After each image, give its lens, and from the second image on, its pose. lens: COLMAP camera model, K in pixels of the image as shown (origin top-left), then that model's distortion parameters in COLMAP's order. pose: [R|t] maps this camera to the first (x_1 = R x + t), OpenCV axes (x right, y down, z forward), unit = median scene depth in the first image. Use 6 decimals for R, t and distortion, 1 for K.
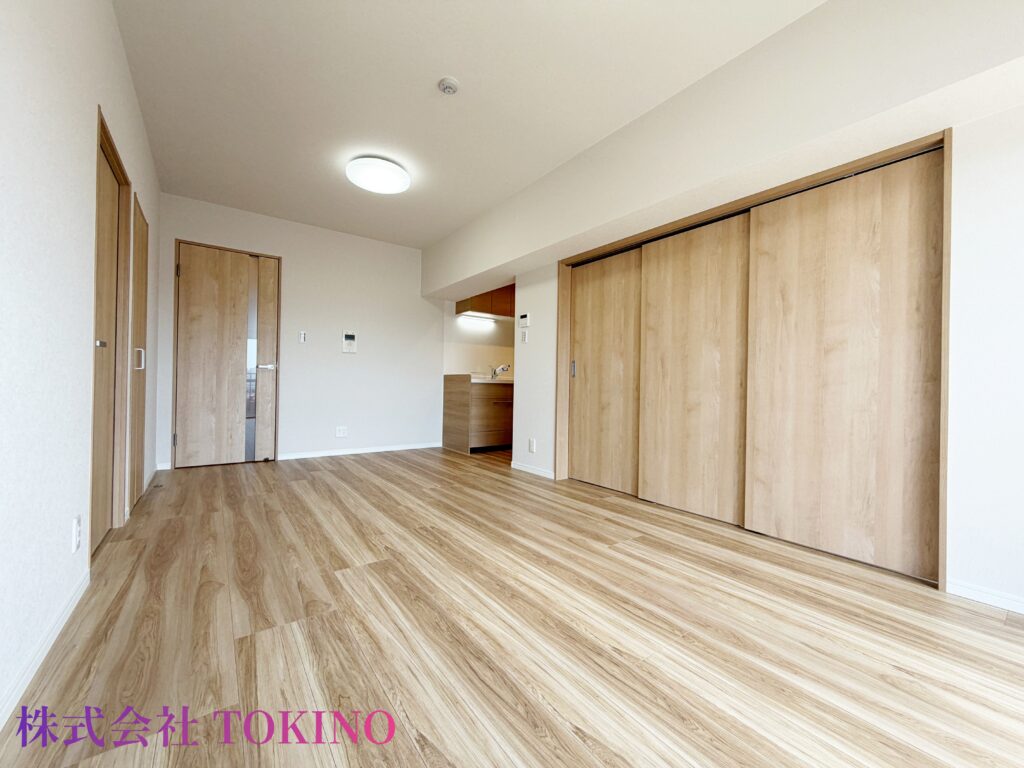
lens RADIAL K [[413.8, 0, 507.2], [0, 413.8, 385.3], [0, 0, 1]] dist [-0.001765, 0.000038]
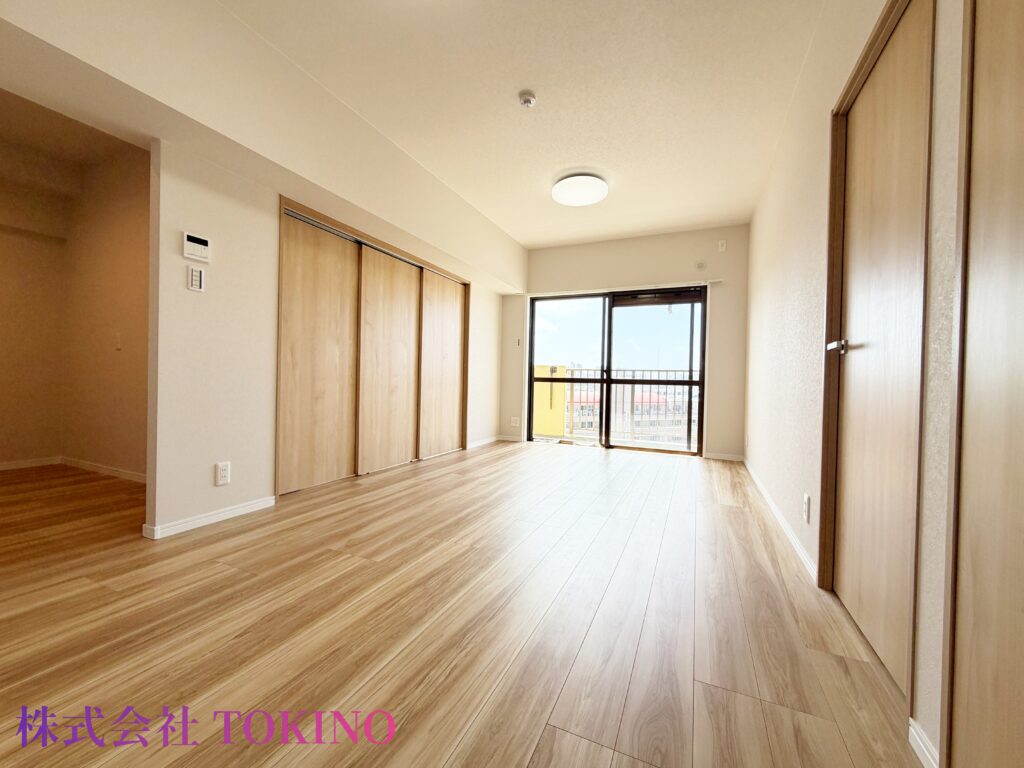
lens RADIAL K [[413.8, 0, 507.2], [0, 413.8, 385.3], [0, 0, 1]] dist [-0.001765, 0.000038]
pose [[-0.491471, -0.029459, 0.870395, -0.770940], [-0.016649, 0.999563, 0.024430, -0.000040], [-0.870735, -0.002484, -0.491747, 1.129400]]
